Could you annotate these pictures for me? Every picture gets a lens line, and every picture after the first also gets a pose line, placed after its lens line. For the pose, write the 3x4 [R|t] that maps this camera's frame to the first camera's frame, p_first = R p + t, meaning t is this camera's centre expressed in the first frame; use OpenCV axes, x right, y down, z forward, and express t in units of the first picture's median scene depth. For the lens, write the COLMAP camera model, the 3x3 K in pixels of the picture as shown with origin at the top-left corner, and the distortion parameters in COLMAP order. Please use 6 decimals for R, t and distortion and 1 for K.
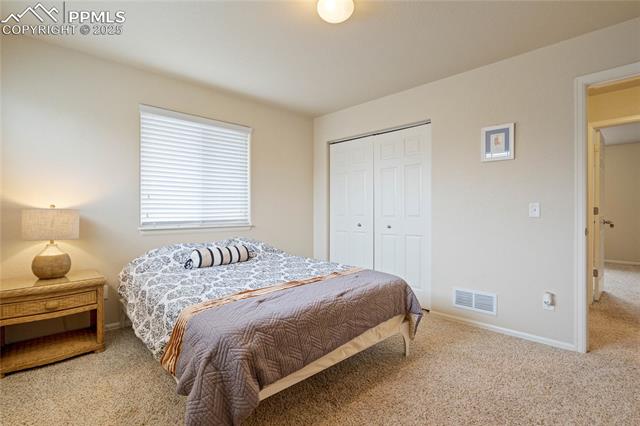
lens RADIAL K [[304.9, 0, 319.3], [0, 304.9, 215.1], [0, 0, 1]] dist [-0.018123, 0.000549]
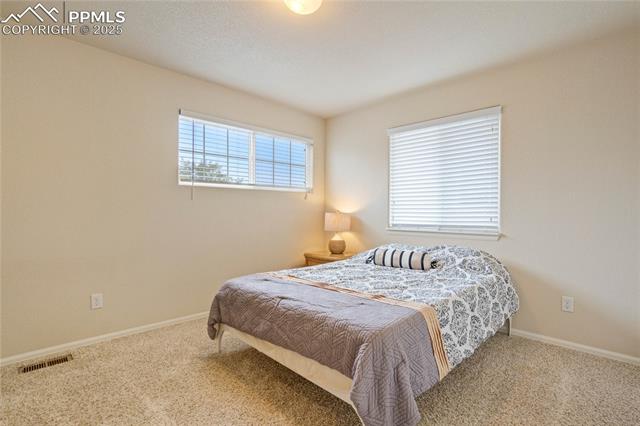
lens RADIAL K [[304.9, 0, 319.3], [0, 304.9, 215.1], [0, 0, 1]] dist [-0.018123, 0.000549]
pose [[0.052546, 0.000915, -0.998618, 0.622782], [-0.025092, 0.999685, -0.000404, -0.003417], [0.998303, 0.025079, 0.052553, 0.631031]]
